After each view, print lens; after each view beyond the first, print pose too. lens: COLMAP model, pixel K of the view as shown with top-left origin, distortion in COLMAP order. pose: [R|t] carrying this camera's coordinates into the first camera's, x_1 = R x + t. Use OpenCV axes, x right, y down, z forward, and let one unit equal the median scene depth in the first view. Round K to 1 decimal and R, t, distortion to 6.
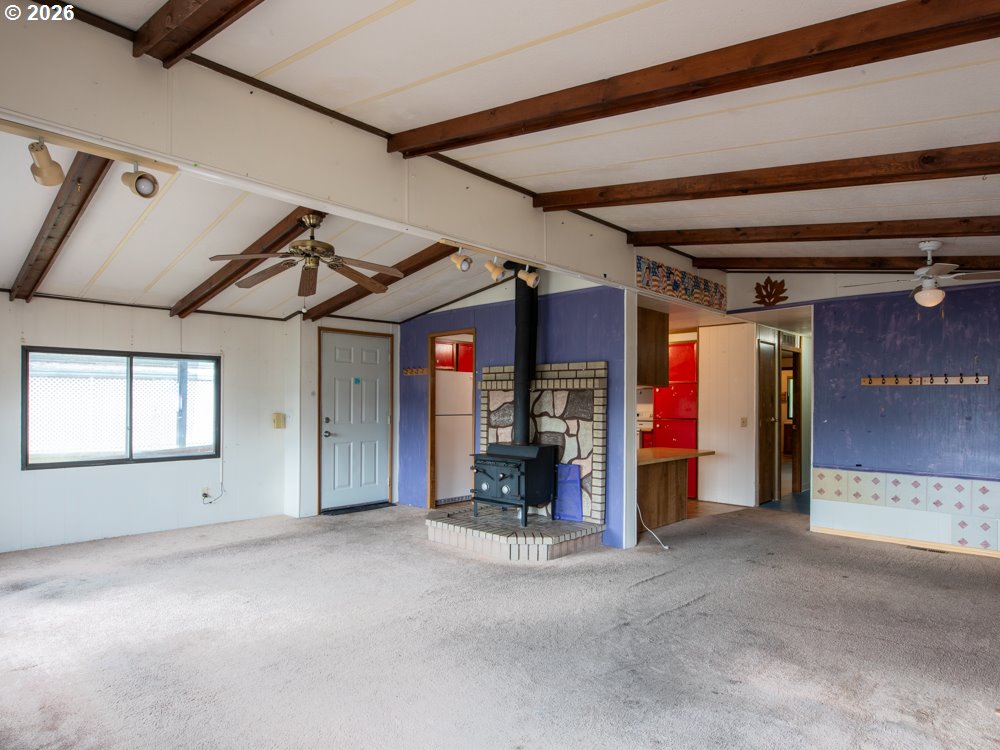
lens RADIAL K [[589.5, 0, 498.8], [0, 589.5, 396.9], [0, 0, 1]] dist [-0.000392, -0.000668]
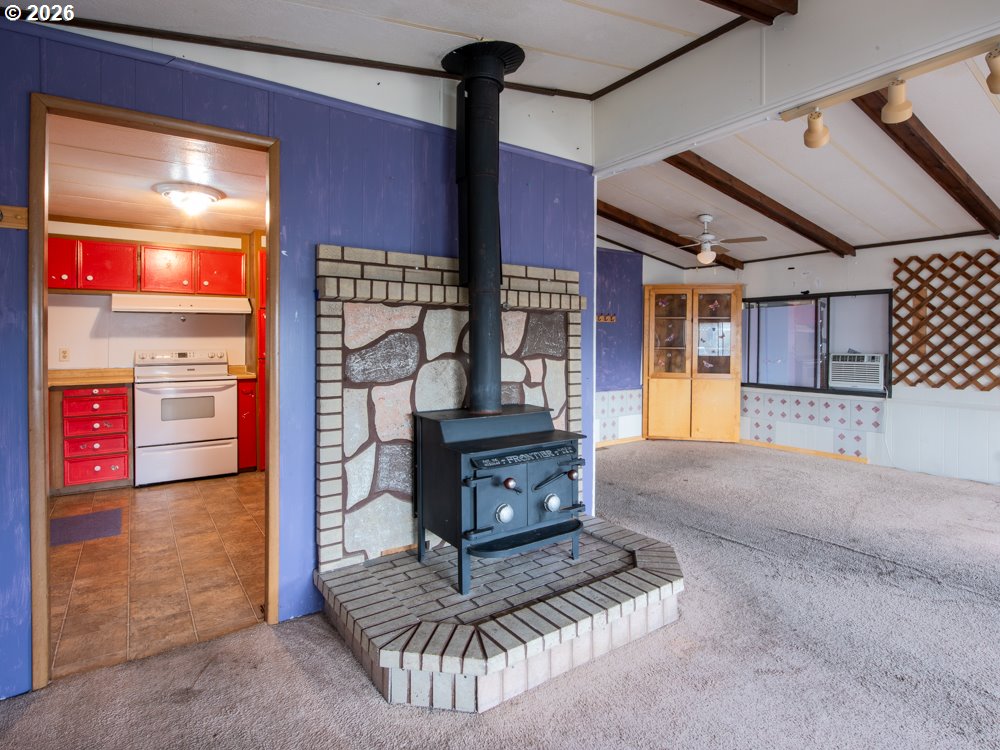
lens RADIAL K [[530.4, 0, 513.9], [0, 530.4, 342.0], [0, 0, 1]] dist [-0.000104, -0.000463]
pose [[0.184585, -0.005854, 0.982799, -0.419997], [-0.007533, 0.999944, 0.007370, 0.016717], [-0.982788, -0.008764, 0.184530, 0.912036]]
